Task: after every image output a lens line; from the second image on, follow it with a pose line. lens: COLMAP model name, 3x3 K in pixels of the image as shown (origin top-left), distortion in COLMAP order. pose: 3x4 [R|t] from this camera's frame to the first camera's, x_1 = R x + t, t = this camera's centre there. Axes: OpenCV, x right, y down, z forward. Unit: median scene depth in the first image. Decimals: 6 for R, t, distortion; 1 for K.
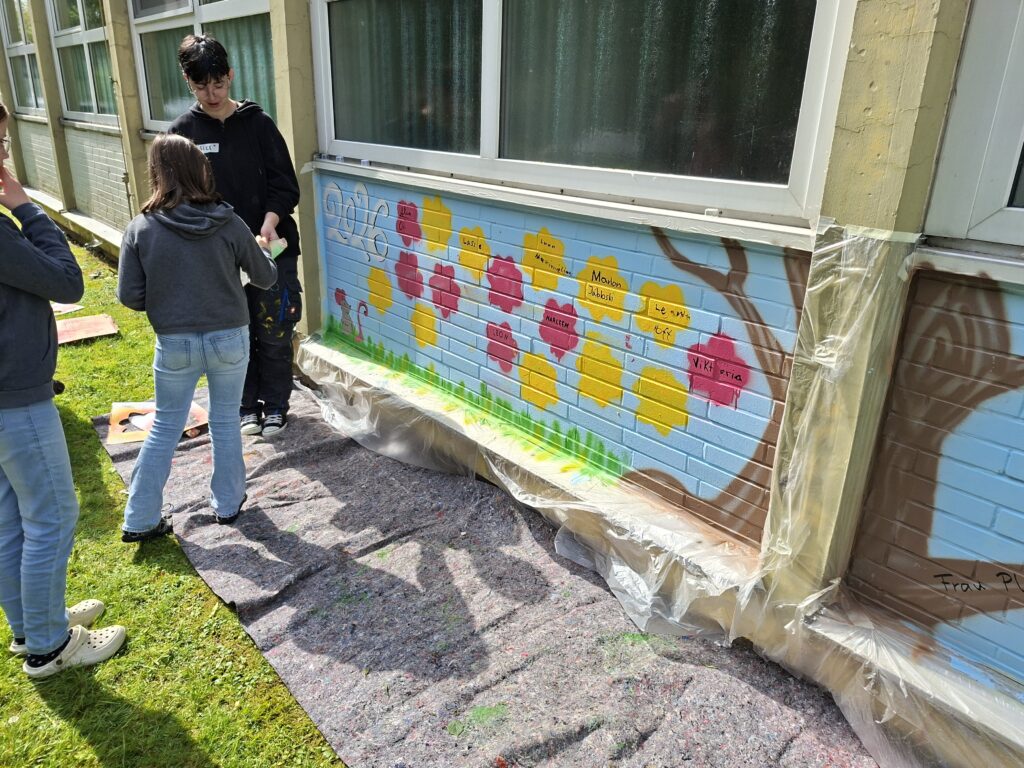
lens RADIAL K [[698.3, 0, 545.6], [0, 698.3, 365.8], [0, 0, 1]] dist [0.155639, -0.208622]
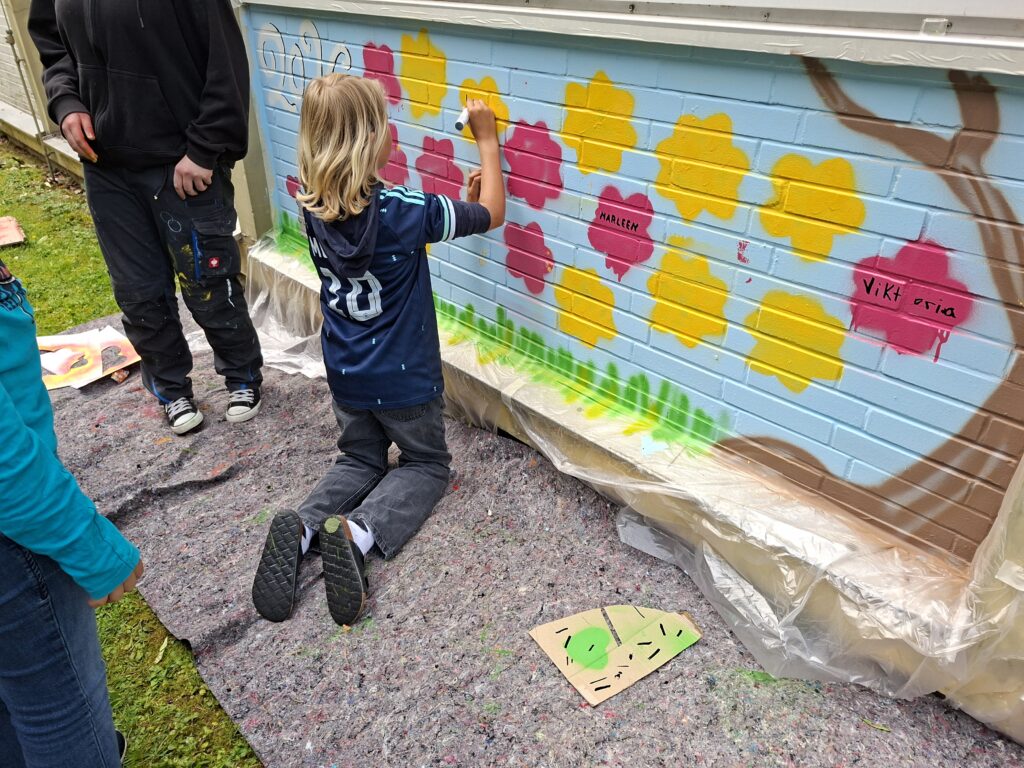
lens RADIAL K [[716.5, 0, 512.0], [0, 716.5, 384.0], [0, 0, 1]] dist [0.113446, -0.140010]
pose [[0.999399, -0.034303, -0.005021, -0.089684], [0.034630, 0.980931, 0.191247, -0.046583], [-0.001635, -0.191306, 0.981529, 0.291552]]
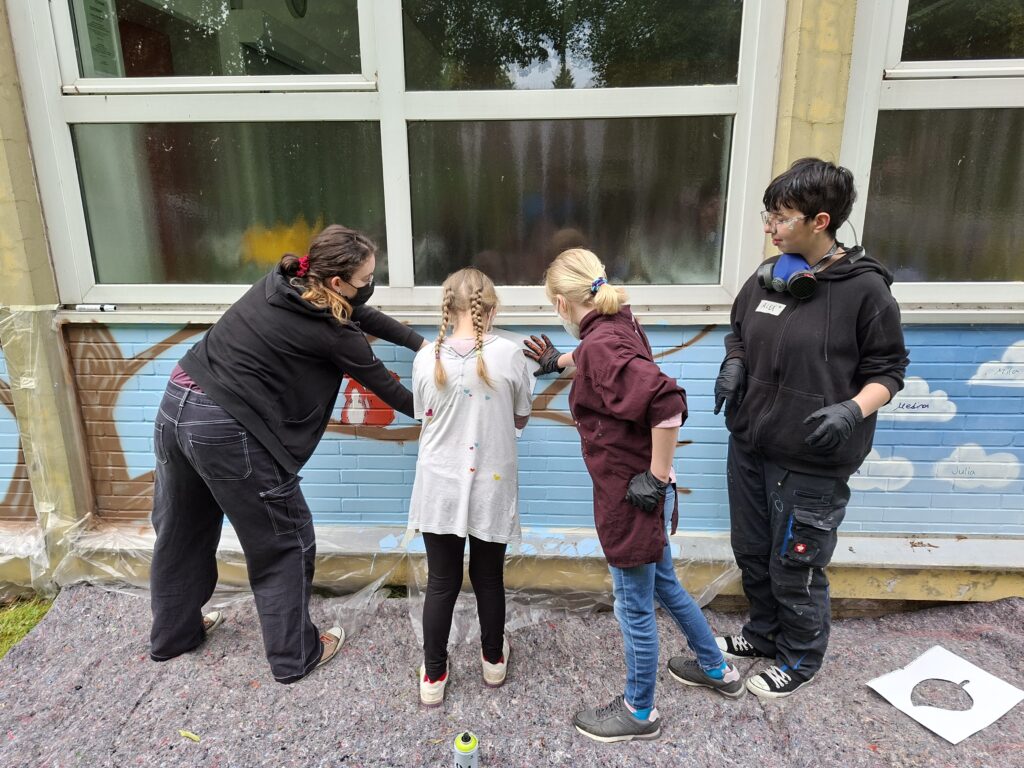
lens RADIAL K [[713.0, 0, 513.9], [0, 713.0, 400.4], [0, 0, 1]] dist [0.109820, -0.136727]
pose [[0.716280, -0.242857, 0.654189, 0.057317], [0.261181, 0.962646, 0.071397, 0.137502], [-0.647091, 0.119722, 0.752954, -0.690213]]
